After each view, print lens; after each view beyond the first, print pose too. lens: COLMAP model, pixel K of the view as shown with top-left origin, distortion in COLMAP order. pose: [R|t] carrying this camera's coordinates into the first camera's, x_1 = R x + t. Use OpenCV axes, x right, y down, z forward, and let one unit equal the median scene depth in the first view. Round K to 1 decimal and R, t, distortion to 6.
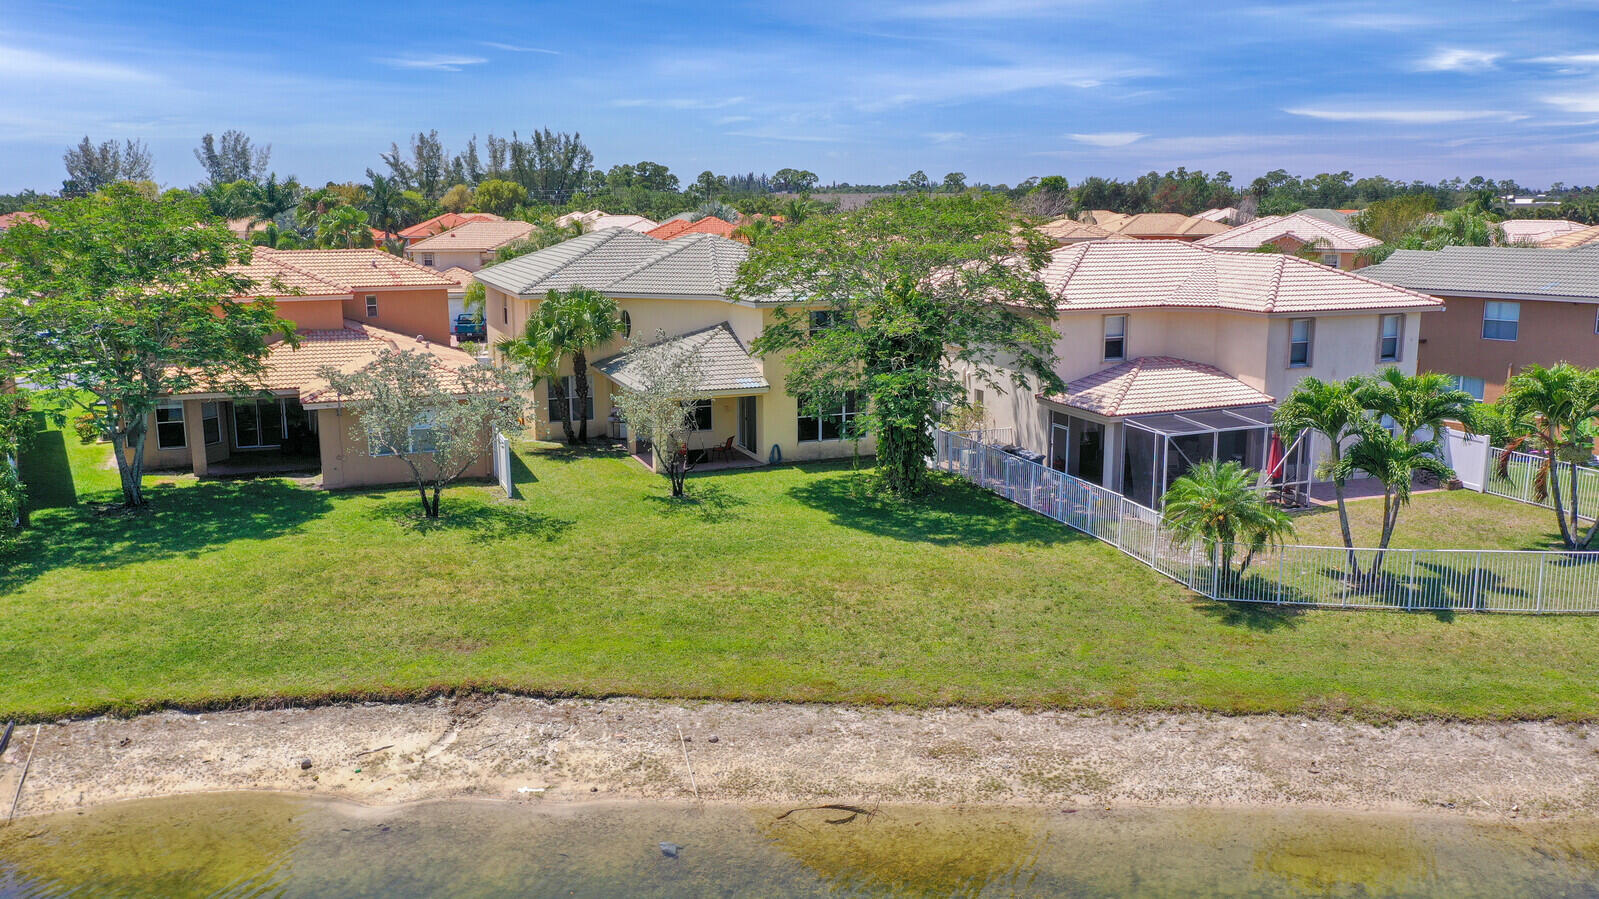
lens RADIAL K [[1279.1, 0, 799.5], [0, 1279.1, 449.5], [0, 0, 1]] dist [-0.000480, 0.000916]
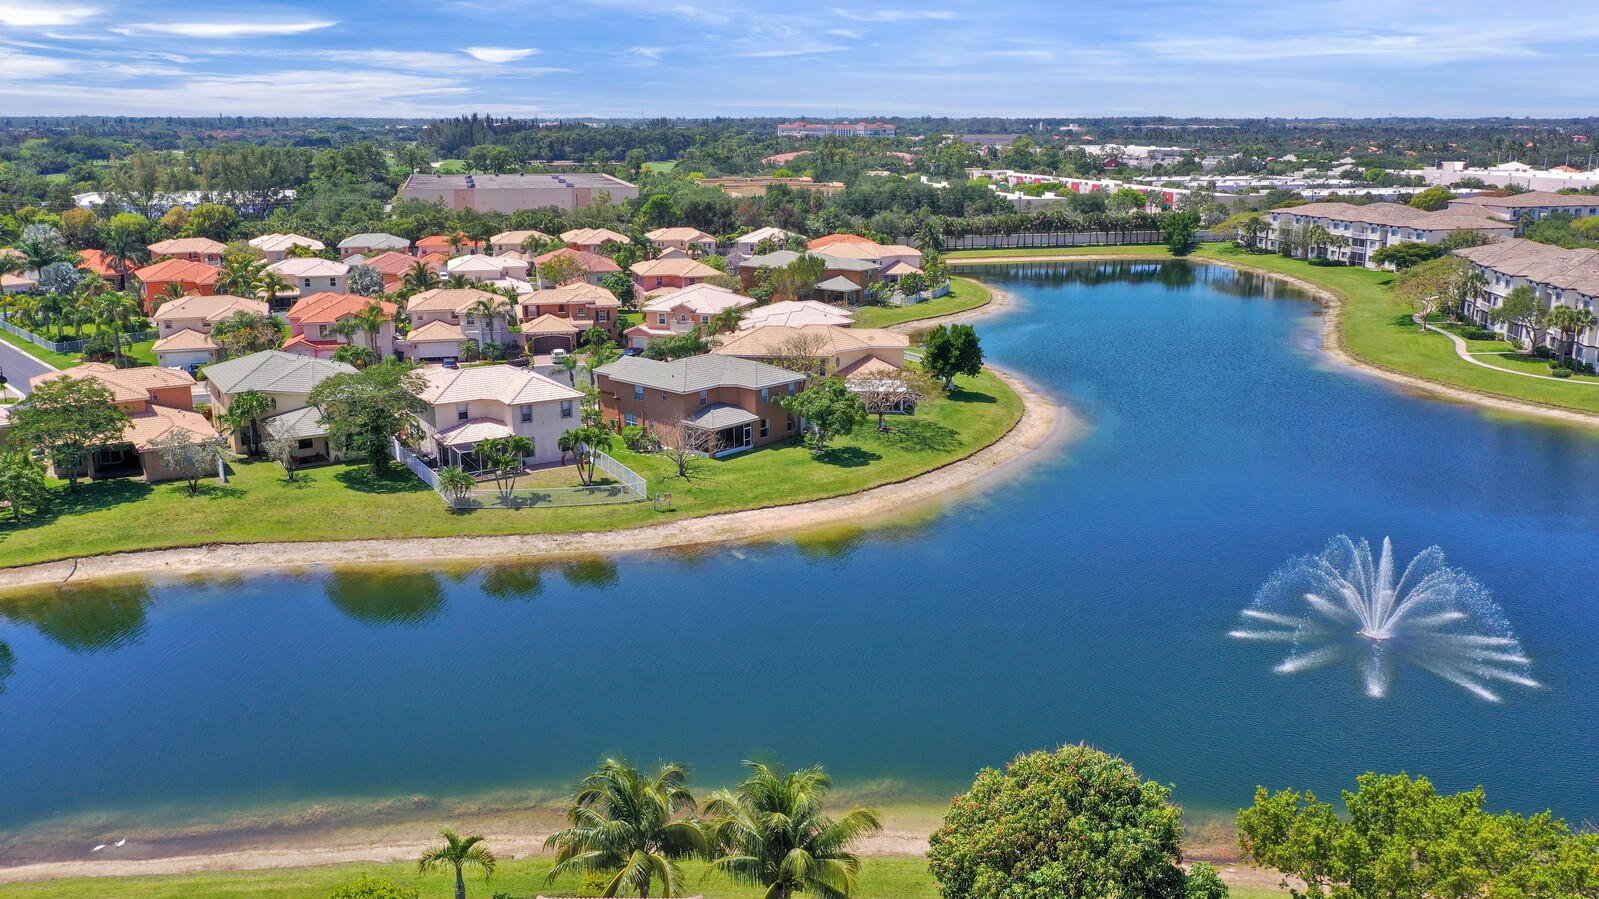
lens RADIAL K [[1228.8, 0, 799.5], [0, 1228.8, 449.5], [0, 0, 1]] dist [-0.007858, -0.003099]
pose [[0.978272, -0.039049, 0.203616, 0.469239], [0.027015, 0.997738, 0.061550, -0.169590], [-0.205559, -0.054712, 0.977114, -1.904229]]
